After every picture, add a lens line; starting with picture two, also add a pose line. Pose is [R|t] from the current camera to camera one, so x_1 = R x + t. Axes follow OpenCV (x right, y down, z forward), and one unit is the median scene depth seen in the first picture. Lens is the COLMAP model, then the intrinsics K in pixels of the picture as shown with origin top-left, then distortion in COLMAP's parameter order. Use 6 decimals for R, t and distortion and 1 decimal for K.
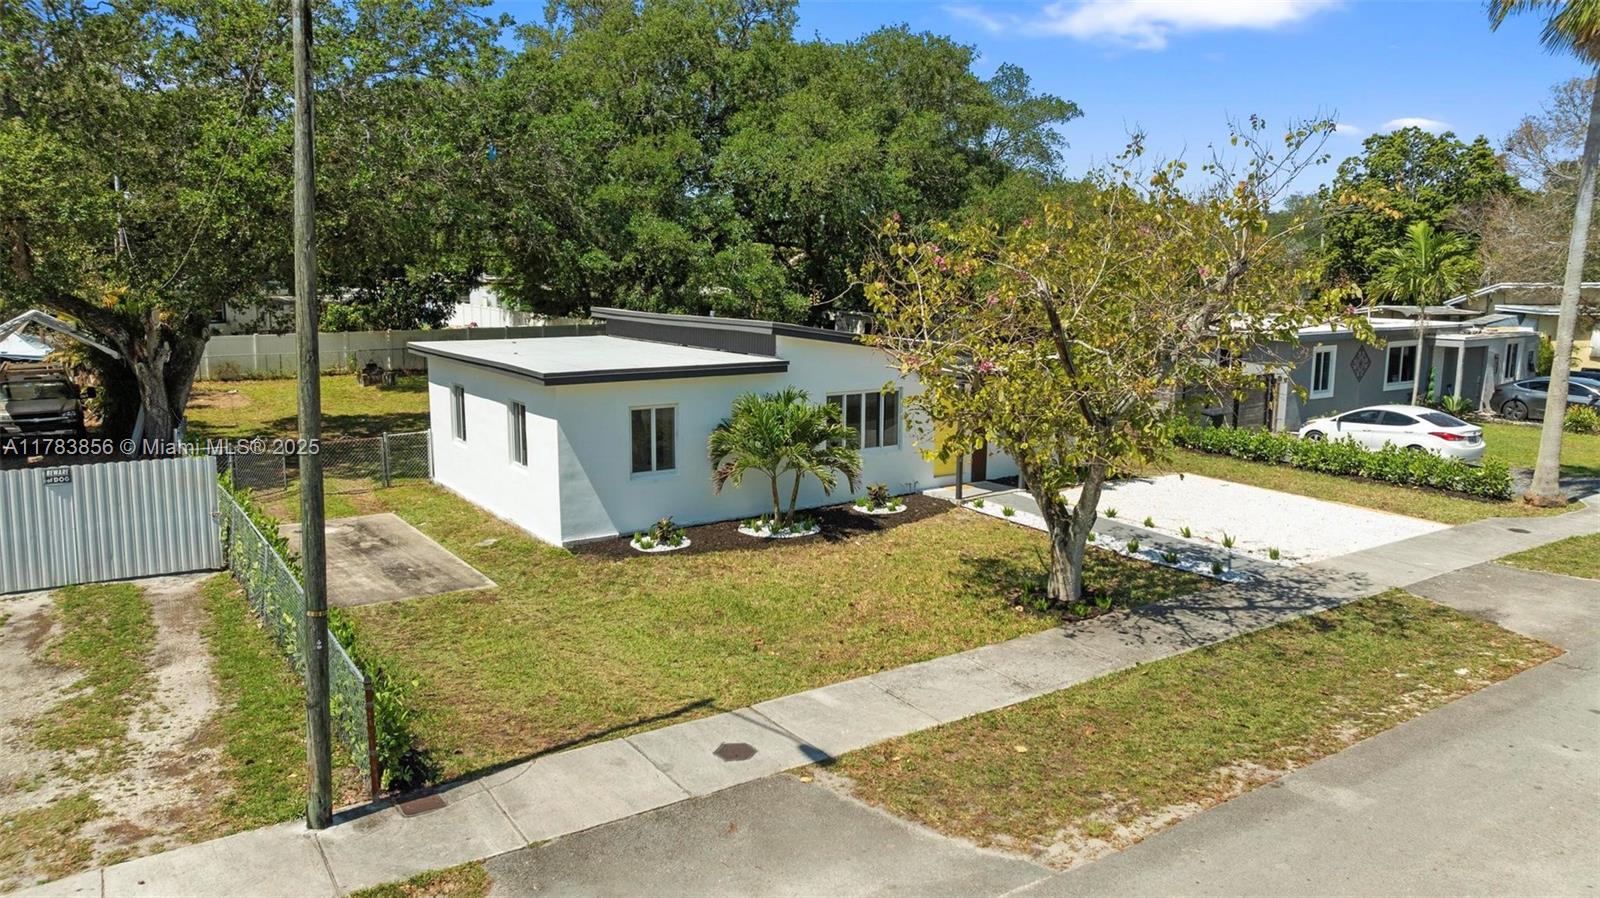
lens RADIAL K [[1140.6, 0, 791.3], [0, 1140.6, 446.9], [0, 0, 1]] dist [-0.035492, -0.000920]
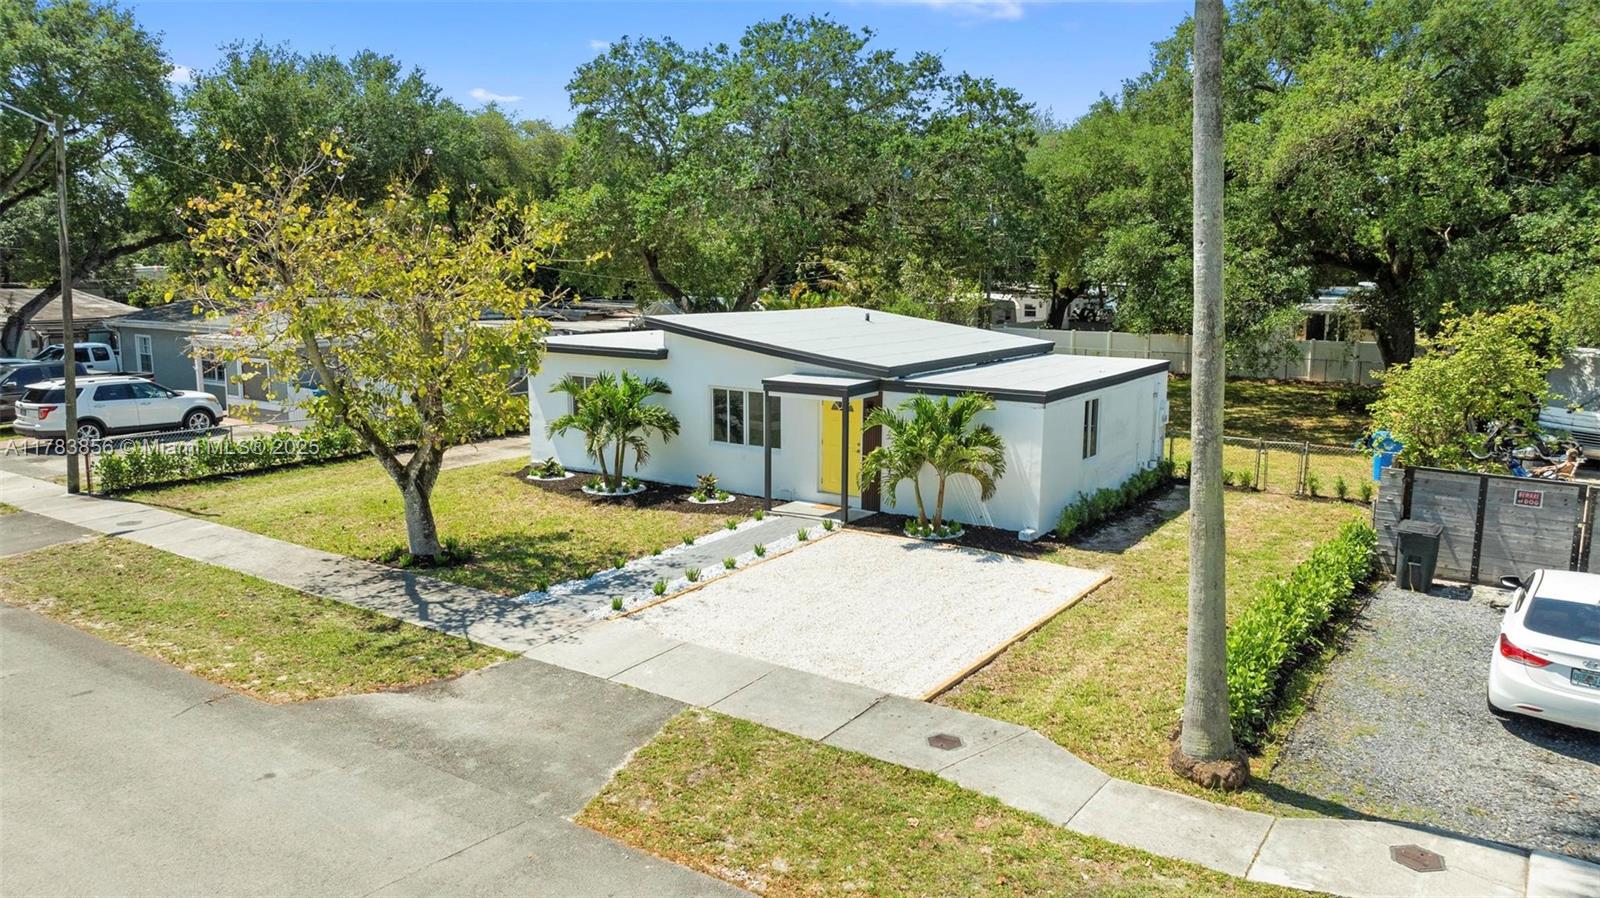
lens RADIAL K [[1140.6, 0, 791.3], [0, 1140.6, 446.9], [0, 0, 1]] dist [-0.035492, -0.000920]
pose [[0.379393, 0.150062, -0.912985, 1.699095], [-0.156110, 0.982995, 0.096697, -0.170292], [0.911971, 0.105840, 0.396368, 1.050222]]
